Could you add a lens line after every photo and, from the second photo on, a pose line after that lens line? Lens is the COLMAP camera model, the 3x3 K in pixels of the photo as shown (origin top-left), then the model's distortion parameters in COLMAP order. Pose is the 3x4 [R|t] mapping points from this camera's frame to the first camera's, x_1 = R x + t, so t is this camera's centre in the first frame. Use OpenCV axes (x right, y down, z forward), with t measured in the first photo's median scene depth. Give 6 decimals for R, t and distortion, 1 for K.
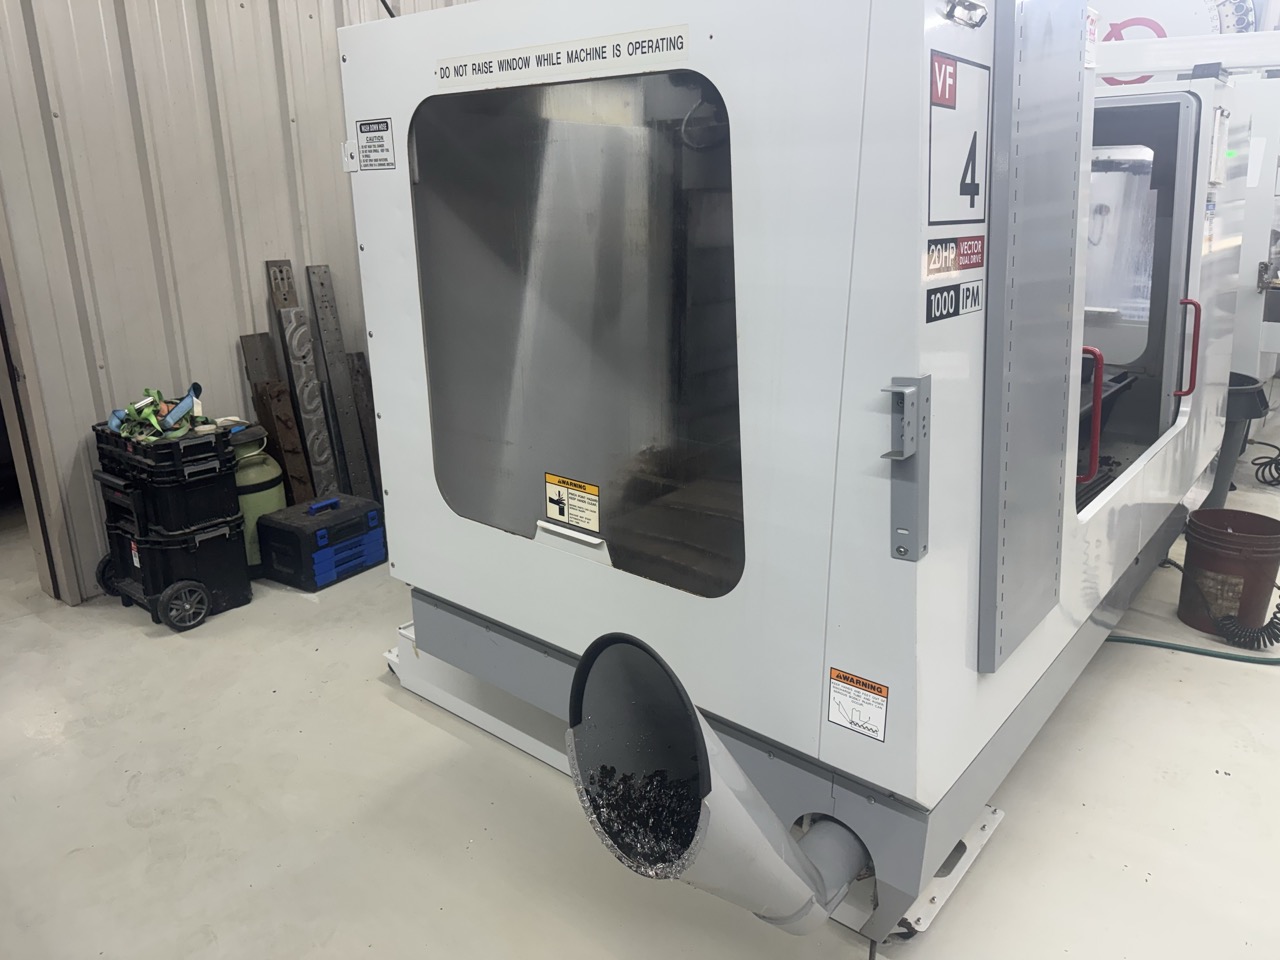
lens RADIAL K [[904.1, 0, 640.0], [0, 904.1, 480.0], [0, 0, 1]] dist [0.084491, -0.118589]
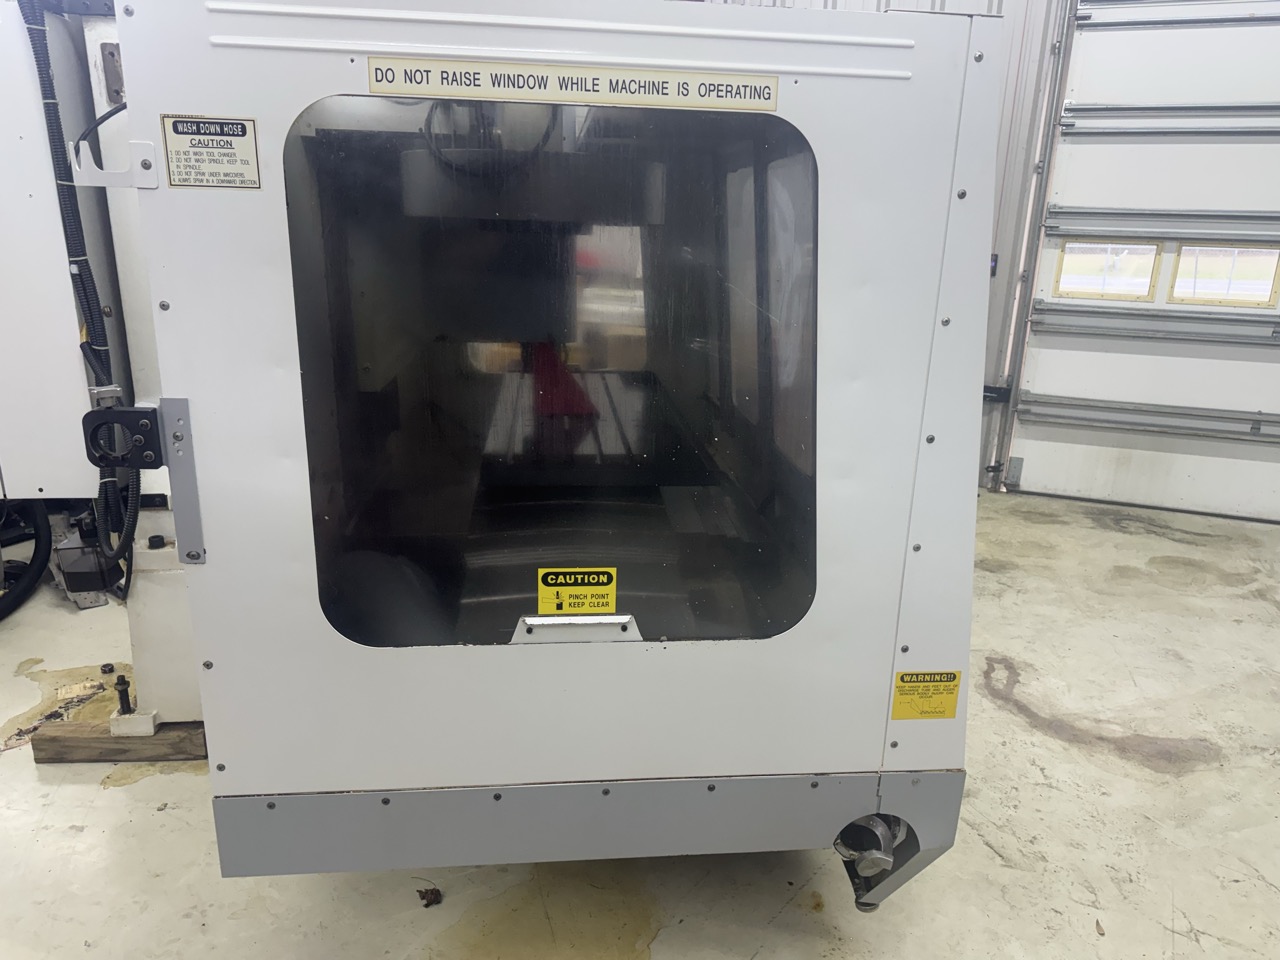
lens RADIAL K [[904.1, 0, 640.0], [0, 904.1, 480.0], [0, 0, 1]] dist [0.084491, -0.118589]
pose [[0.720143, -0.133517, 0.680857, -0.736156], [0.176762, 0.984235, 0.006049, -0.080546], [-0.670931, 0.115994, 0.732391, 0.370471]]
